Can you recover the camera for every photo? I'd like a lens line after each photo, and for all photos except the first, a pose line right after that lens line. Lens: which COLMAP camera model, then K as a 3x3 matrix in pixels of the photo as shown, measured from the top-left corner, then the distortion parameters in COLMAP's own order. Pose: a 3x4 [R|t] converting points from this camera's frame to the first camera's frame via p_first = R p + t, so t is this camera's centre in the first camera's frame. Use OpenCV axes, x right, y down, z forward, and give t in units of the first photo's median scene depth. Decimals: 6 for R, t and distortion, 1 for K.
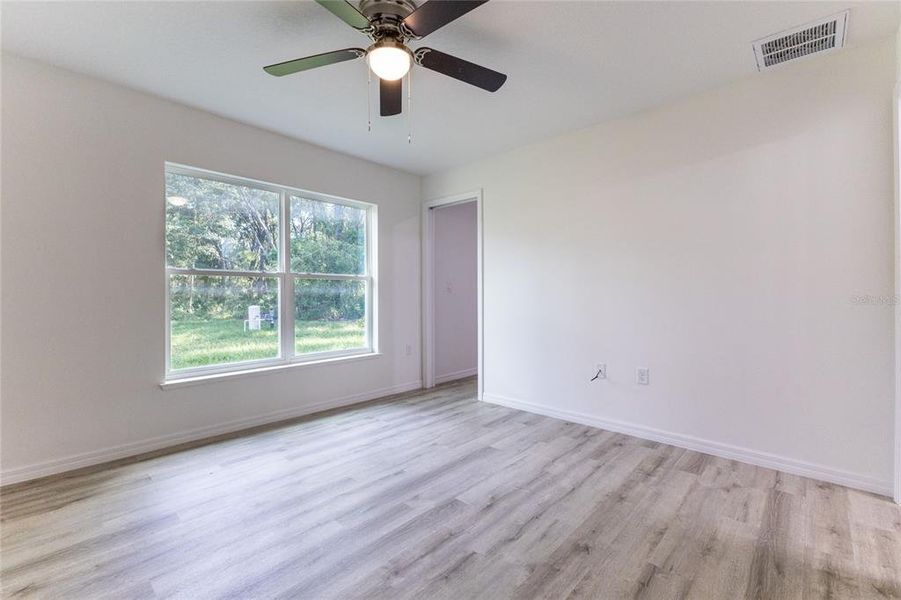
lens RADIAL K [[388.5, 0, 452.2], [0, 388.5, 294.4], [0, 0, 1]] dist [0.011704, -0.004115]
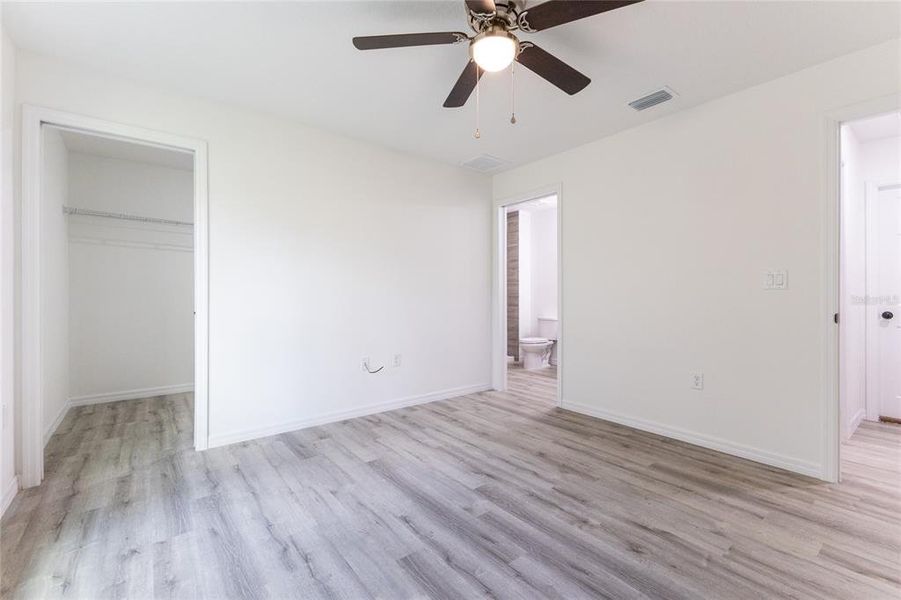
lens RADIAL K [[388.5, 0, 452.2], [0, 388.5, 294.4], [0, 0, 1]] dist [0.011704, -0.004115]
pose [[0.159201, 0.000763, 0.987246, -0.866766], [0.000113, 1.000000, -0.000791, -0.001016], [-0.987246, 0.000237, 0.159201, 0.741320]]
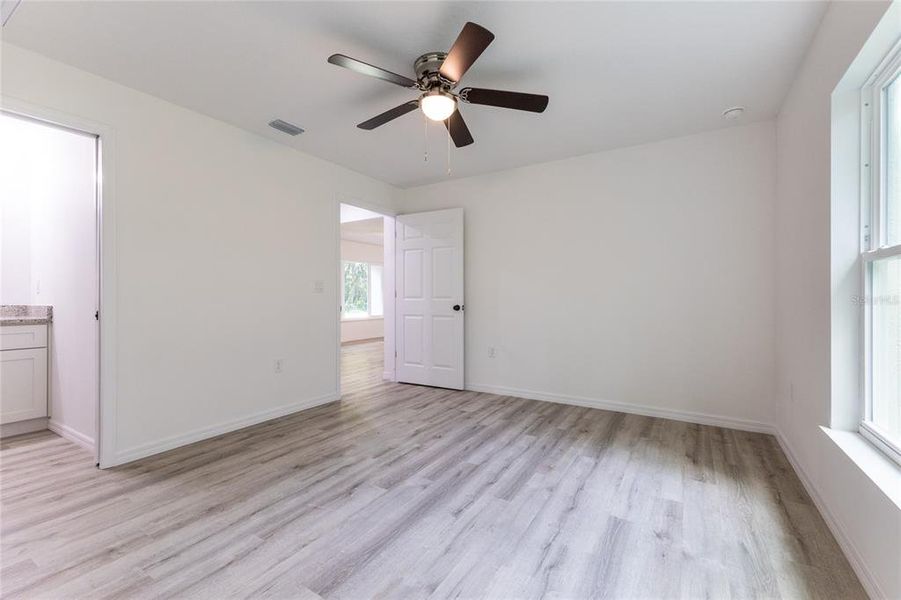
lens RADIAL K [[388.5, 0, 452.2], [0, 388.5, 294.4], [0, 0, 1]] dist [0.011704, -0.004115]
pose [[-0.981356, -0.000064, -0.192198, 0.031548], [0.000749, 0.999991, -0.004156, 0.000280], [0.192197, -0.004223, -0.981347, 1.724031]]
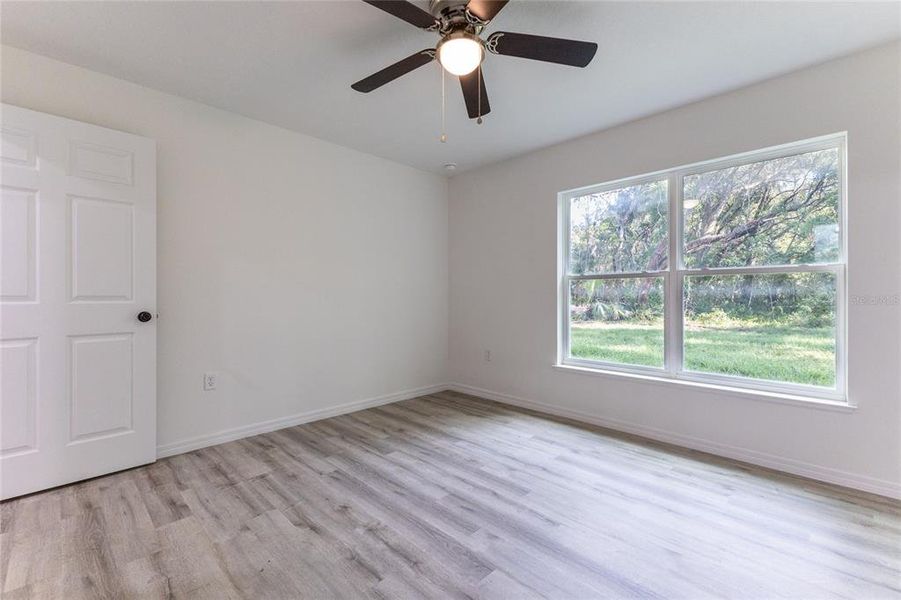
lens RADIAL K [[388.5, 0, 452.2], [0, 388.5, 294.4], [0, 0, 1]] dist [0.011704, -0.004115]
pose [[-0.035895, -0.006558, -0.999334, 0.633588], [-0.002233, 0.999976, -0.006482, 0.002024], [0.999353, 0.001998, -0.035909, 0.786900]]
